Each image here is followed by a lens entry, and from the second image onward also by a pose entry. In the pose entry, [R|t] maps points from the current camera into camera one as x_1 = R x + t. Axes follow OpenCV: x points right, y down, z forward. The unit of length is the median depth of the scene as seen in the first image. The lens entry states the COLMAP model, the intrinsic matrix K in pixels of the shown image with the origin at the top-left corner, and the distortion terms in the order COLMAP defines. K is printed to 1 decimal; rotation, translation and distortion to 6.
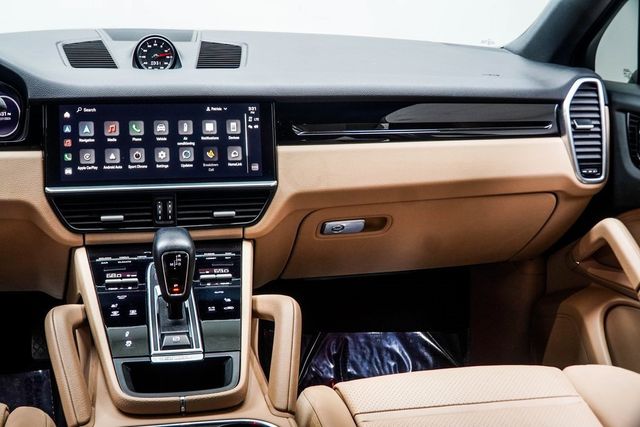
lens RADIAL K [[776.3, 0, 272.0], [0, 776.3, 220.6], [0, 0, 1]] dist [-0.051472, 0.000000]
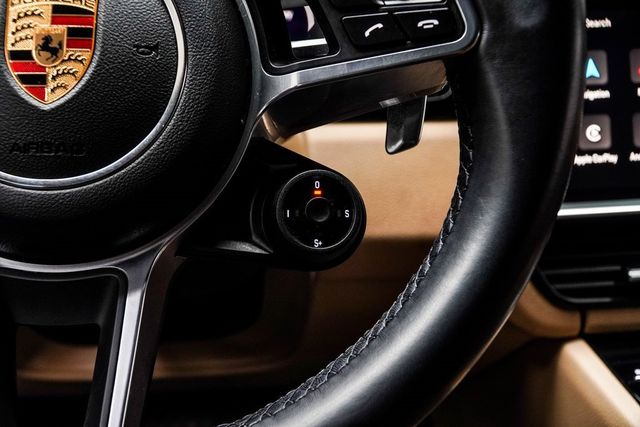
lens RADIAL K [[821.2, 0, 270.8], [0, 821.2, 204.3], [0, 0, 1]] dist [-0.023888, 0.000000]
pose [[0.992198, -0.003864, -0.124608, -0.351651], [0.008774, 0.999205, 0.038886, -0.060237], [0.124359, -0.039676, 0.991444, 0.509036]]
